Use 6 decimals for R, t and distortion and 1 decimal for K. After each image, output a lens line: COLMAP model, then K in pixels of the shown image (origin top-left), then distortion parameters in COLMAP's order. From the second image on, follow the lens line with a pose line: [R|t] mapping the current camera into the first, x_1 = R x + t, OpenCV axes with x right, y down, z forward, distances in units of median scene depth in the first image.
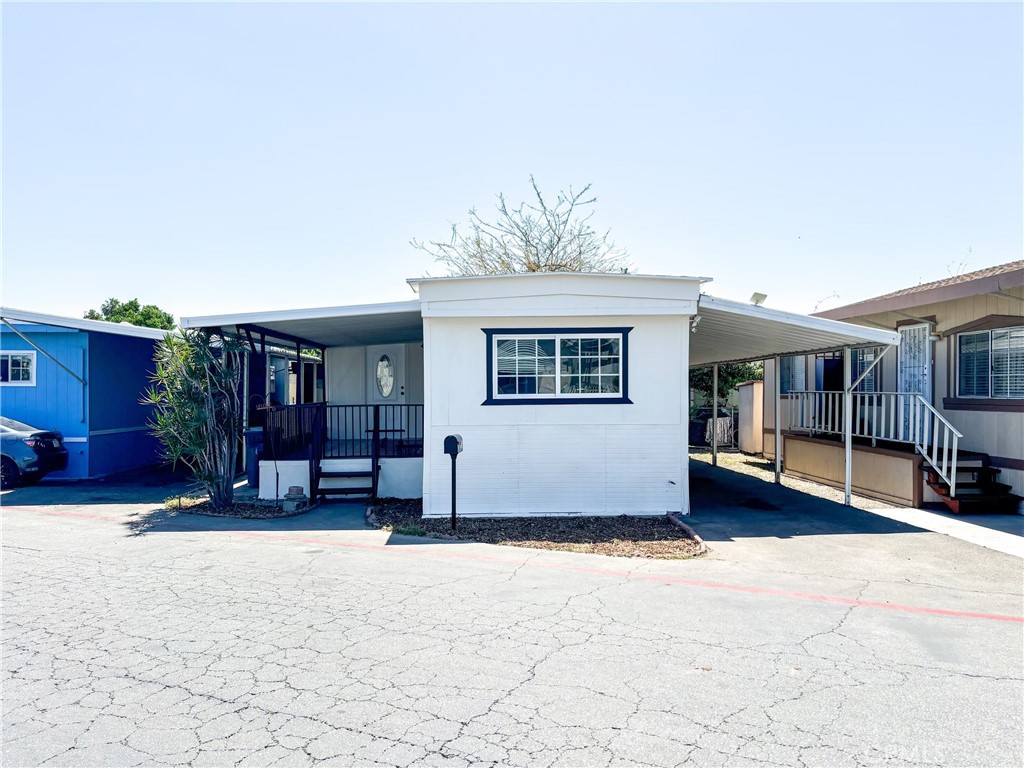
lens RADIAL K [[777.1, 0, 518.6], [0, 777.1, 386.1], [0, 0, 1]] dist [0.033073, -0.004701]
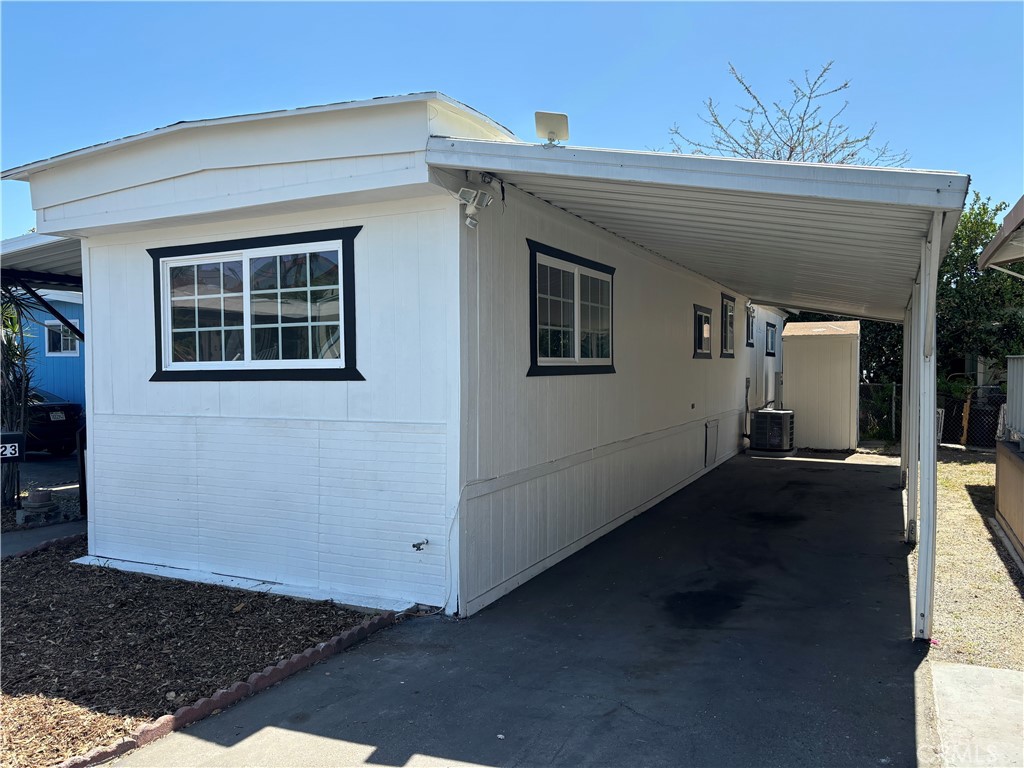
lens RADIAL K [[777.1, 0, 507.0], [0, 777.1, 386.0], [0, 0, 1]] dist [0.033073, -0.004701]
pose [[0.889017, 0.010190, -0.457761, 0.459068], [0.011574, 0.998933, 0.044716, 0.004987], [0.457728, -0.045051, 0.887950, 0.598558]]
